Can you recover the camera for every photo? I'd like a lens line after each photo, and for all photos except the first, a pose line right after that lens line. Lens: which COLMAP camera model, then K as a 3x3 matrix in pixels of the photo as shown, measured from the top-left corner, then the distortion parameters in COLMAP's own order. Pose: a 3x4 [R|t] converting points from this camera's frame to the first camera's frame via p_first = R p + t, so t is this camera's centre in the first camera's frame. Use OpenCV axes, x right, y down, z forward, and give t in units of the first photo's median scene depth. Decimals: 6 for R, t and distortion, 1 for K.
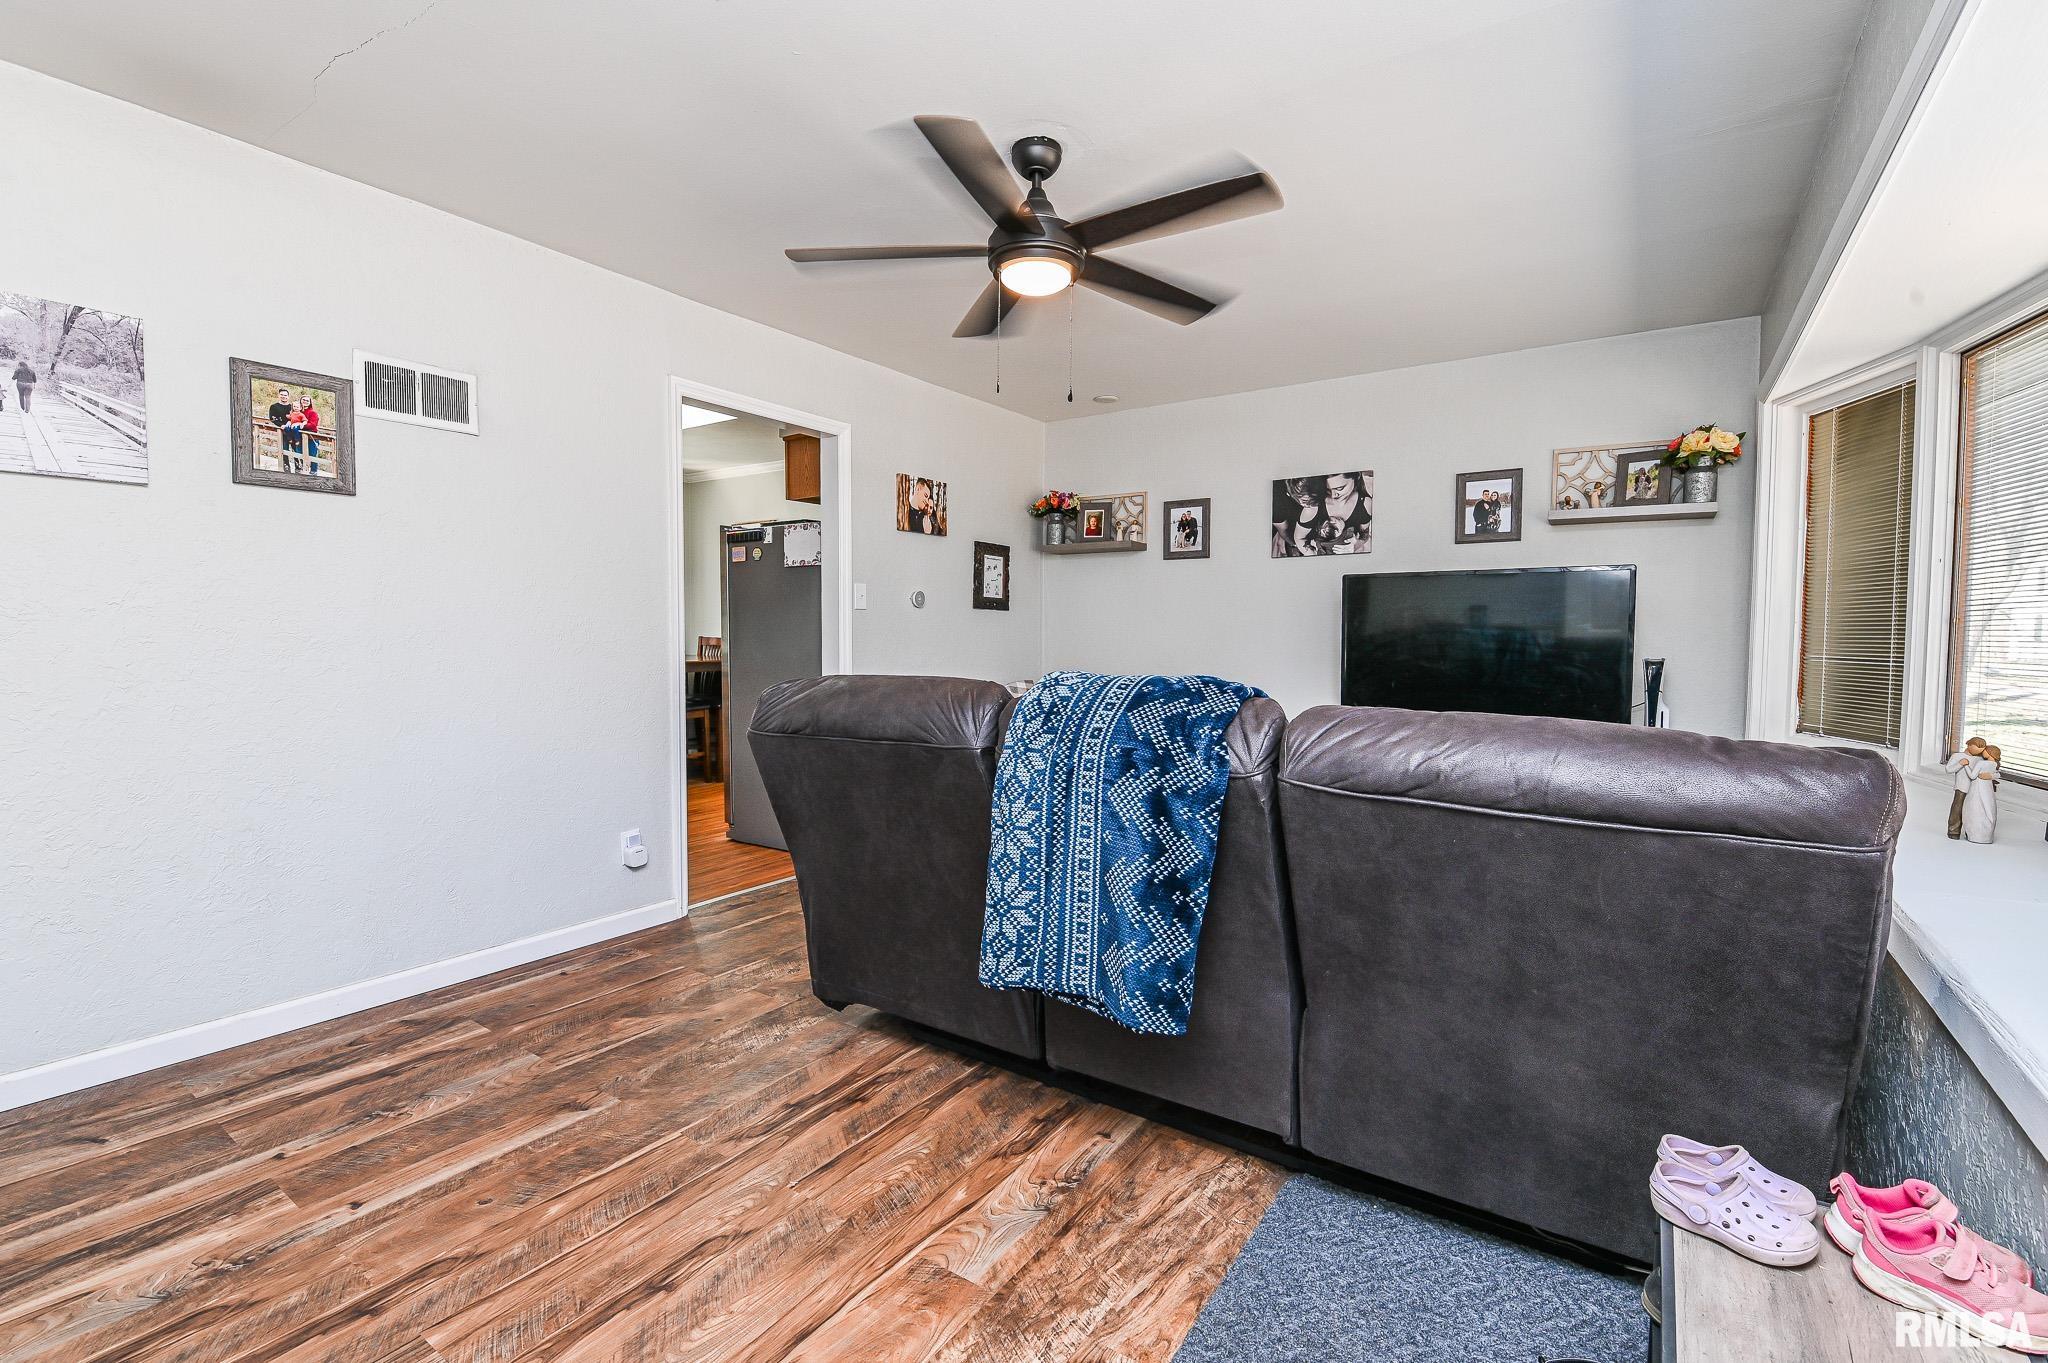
lens RADIAL K [[894.5, 0, 1045.0], [0, 894.5, 688.2], [0, 0, 1]] dist [-0.006573, -0.007795]
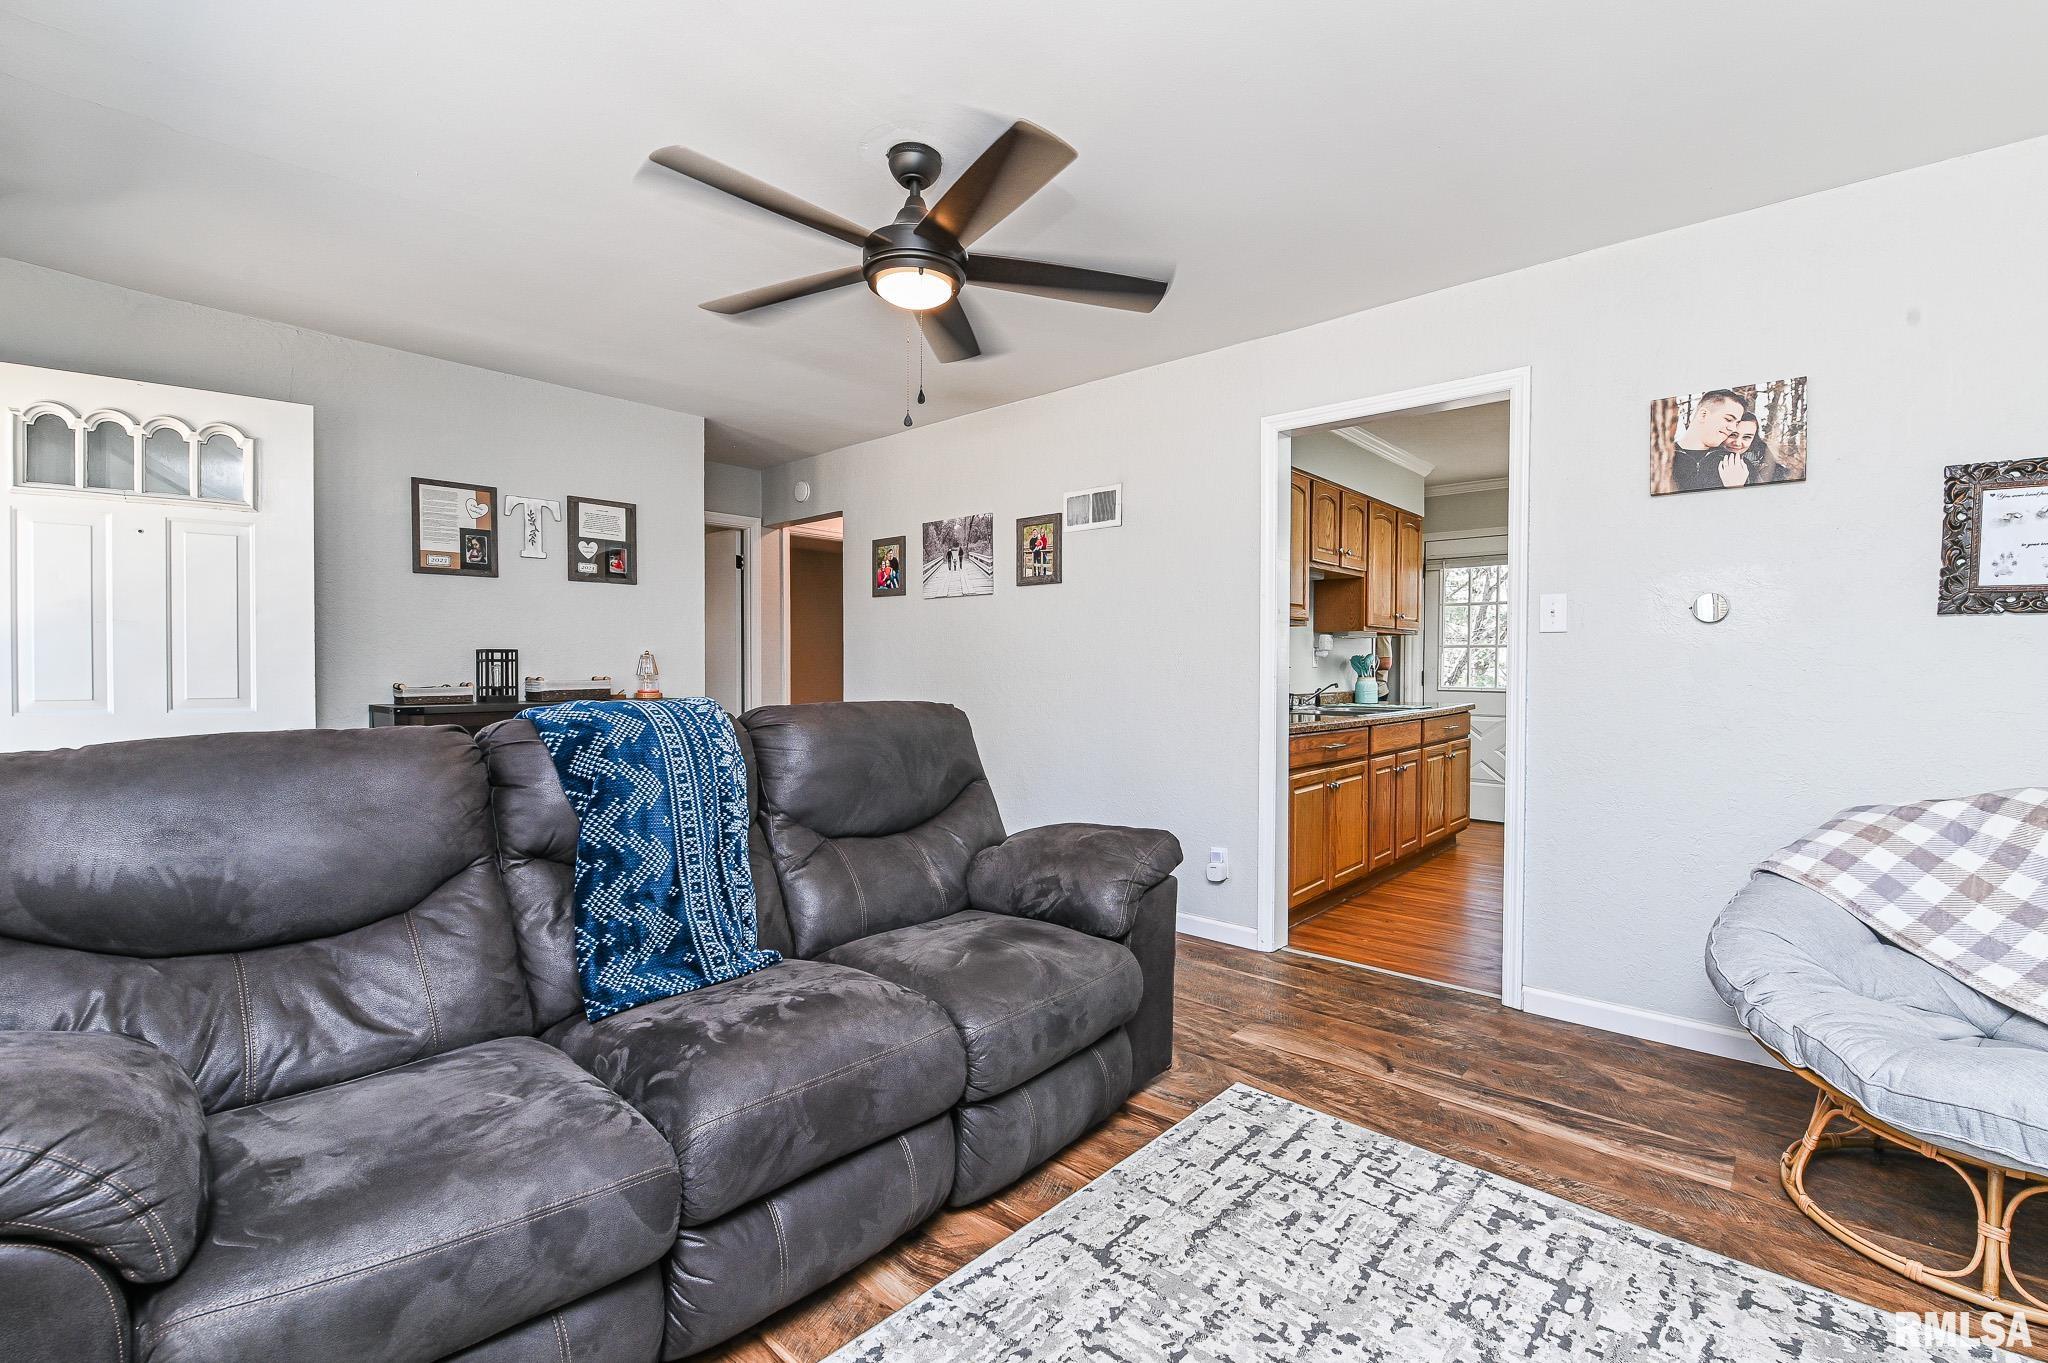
lens RADIAL K [[894.5, 0, 998.3], [0, 894.5, 679.9], [0, 0, 1]] dist [-0.006573, -0.007795]
pose [[-0.164343, 0.011601, -0.986335, 0.529326], [-0.062339, 0.997810, 0.022123, -0.043077], [0.984431, 0.065123, -0.163260, 0.722818]]
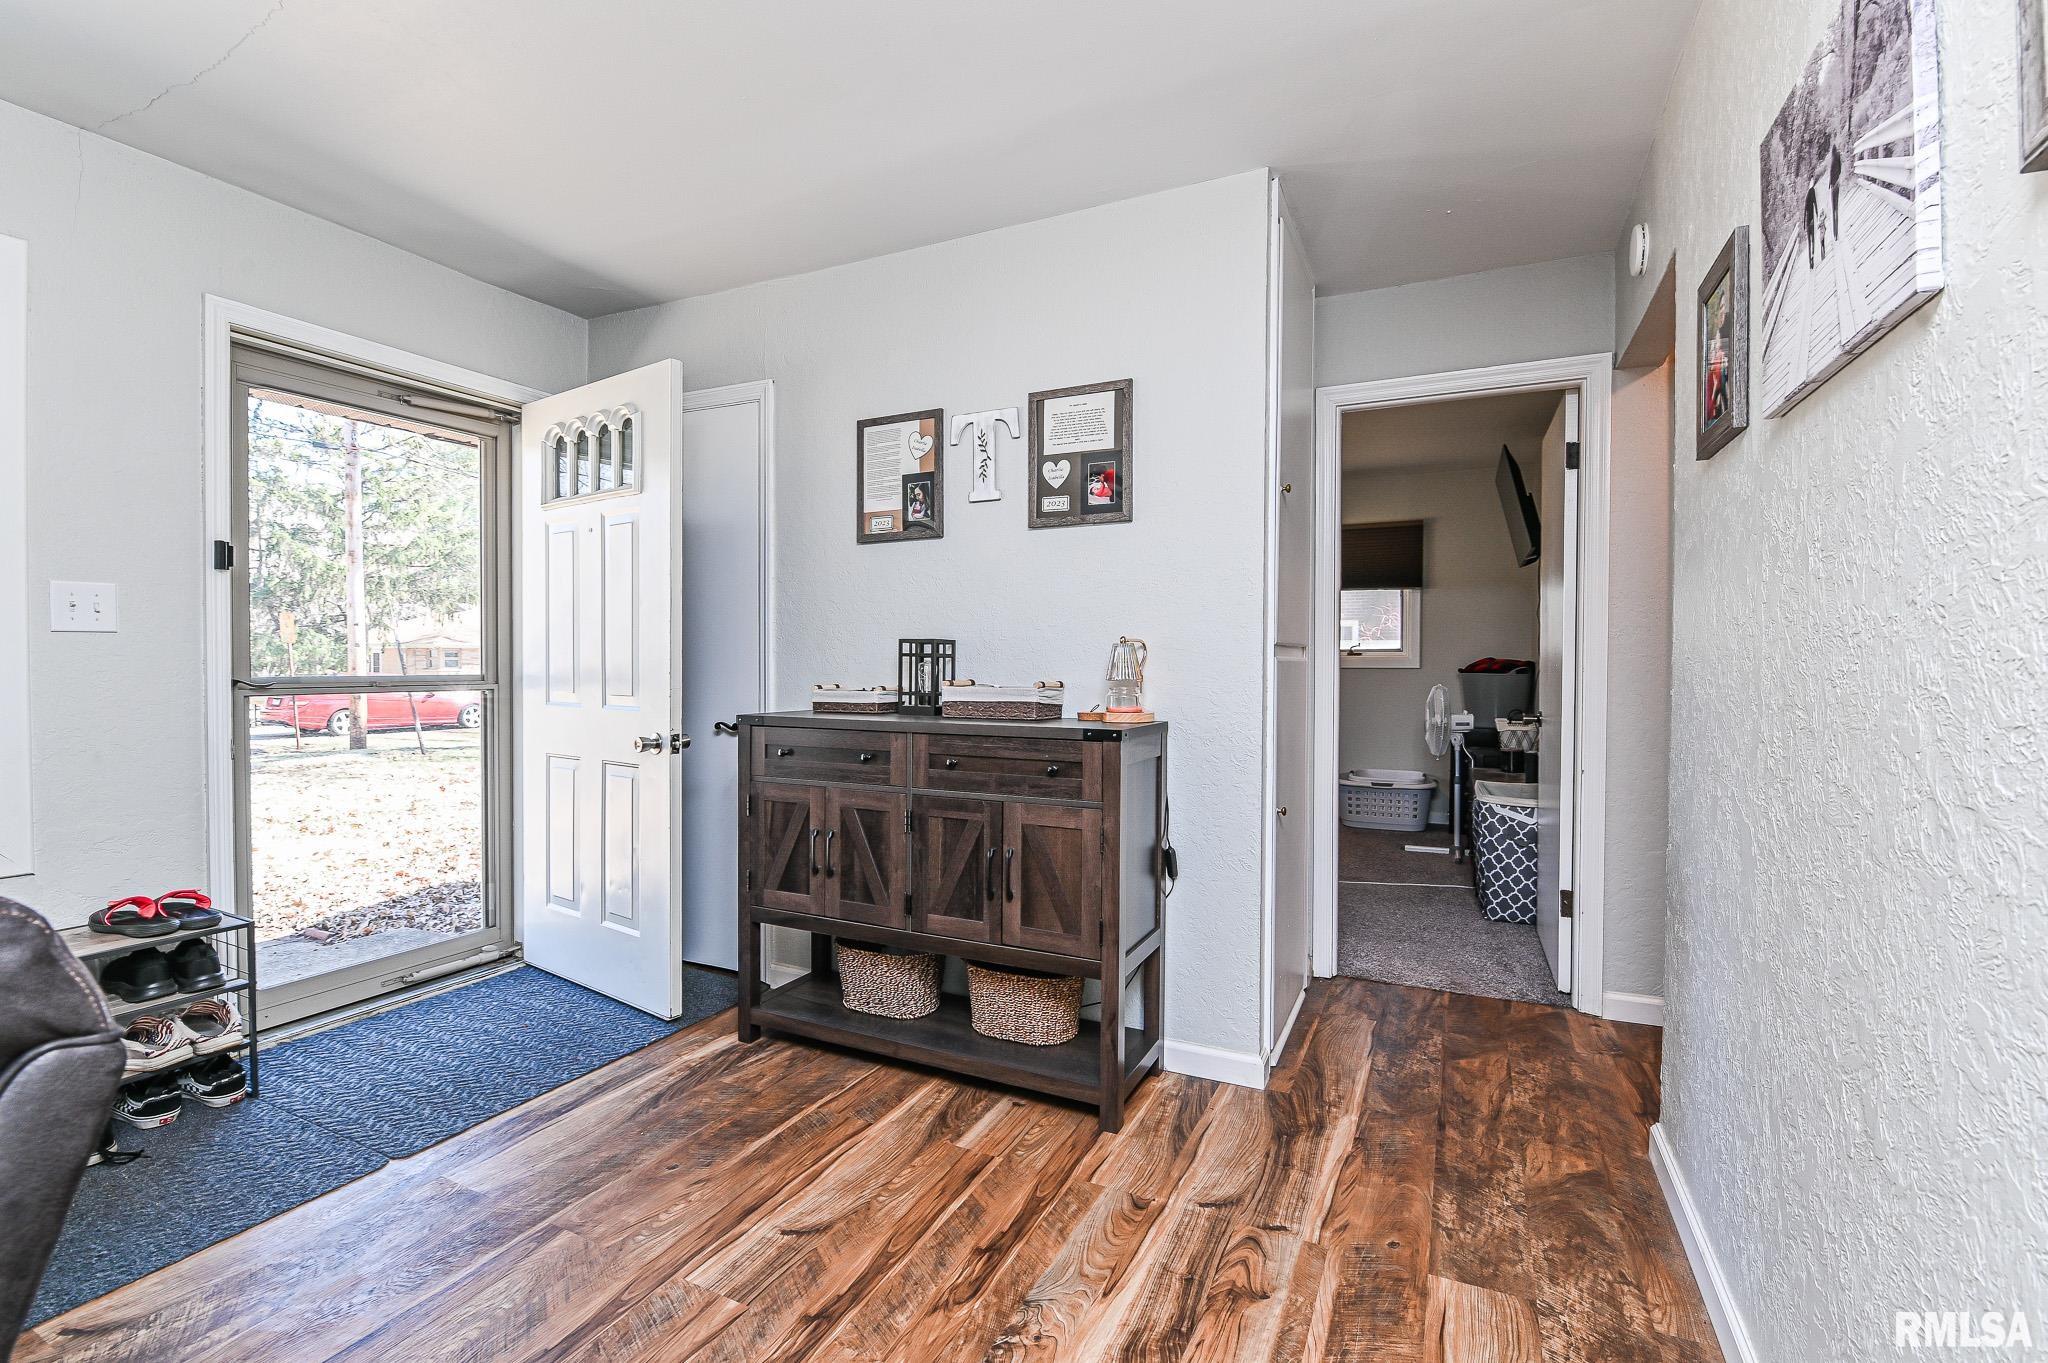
lens RADIAL K [[894.5, 0, 1038.0], [0, 894.5, 677.6], [0, 0, 1]] dist [-0.006573, -0.007795]
pose [[-0.988675, -0.008051, -0.149853, -0.305631], [-0.019371, 0.997053, 0.074235, -0.044023], [0.148814, 0.076297, -0.985917, 0.710146]]
